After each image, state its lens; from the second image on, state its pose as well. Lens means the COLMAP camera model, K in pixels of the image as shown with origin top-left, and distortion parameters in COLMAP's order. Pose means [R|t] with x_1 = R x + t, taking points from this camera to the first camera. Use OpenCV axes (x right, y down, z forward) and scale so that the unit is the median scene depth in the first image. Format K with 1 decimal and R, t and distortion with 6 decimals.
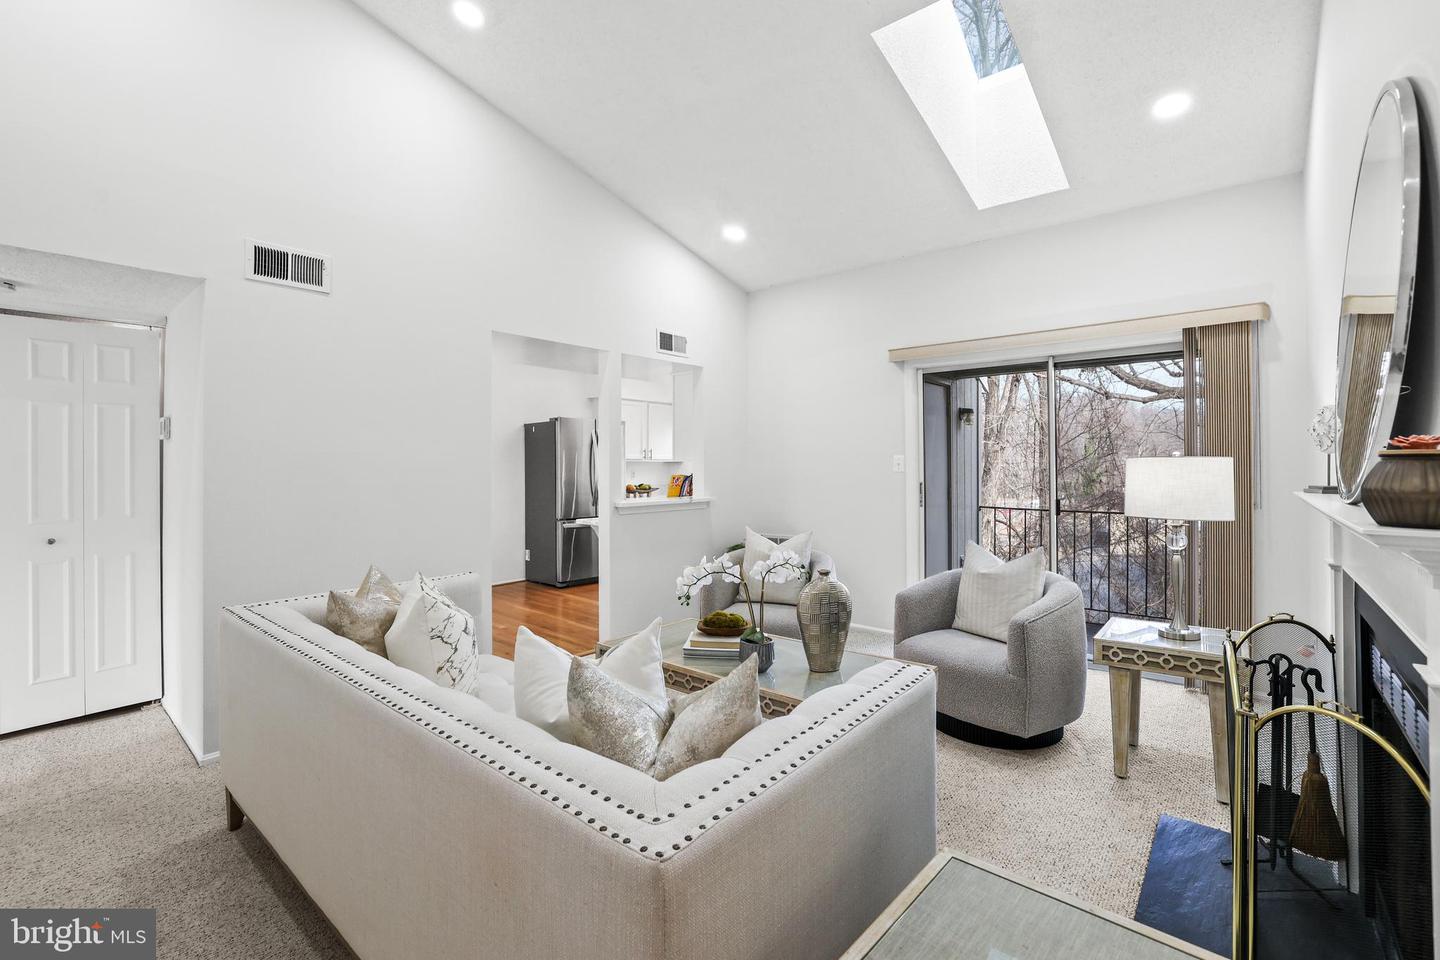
lens RADIAL K [[641.9, 0, 720.0], [0, 641.9, 480.0], [0, 0, 1]] dist [0.000355, 0.000098]
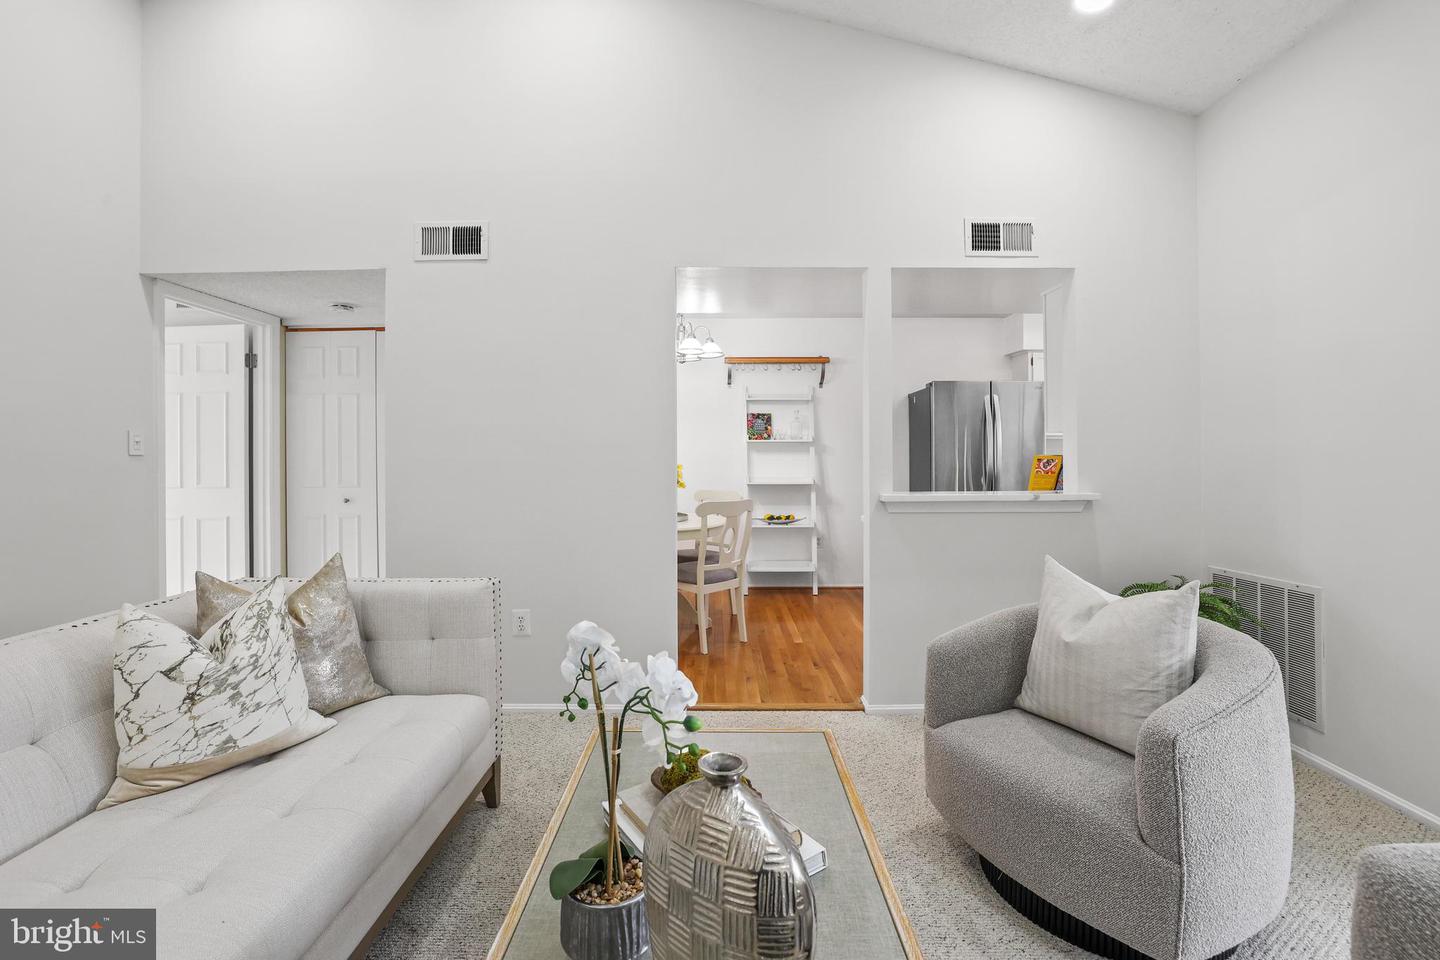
lens RADIAL K [[613.8, 0, 717.1], [0, 613.8, 460.5], [0, 0, 1]] dist [-0.023117, 0.000016]
pose [[0.649580, 0.010256, -0.760224, 0.191788], [-0.013753, 0.999904, 0.001739, 0.000869], [0.760169, 0.009326, 0.649659, 0.422524]]
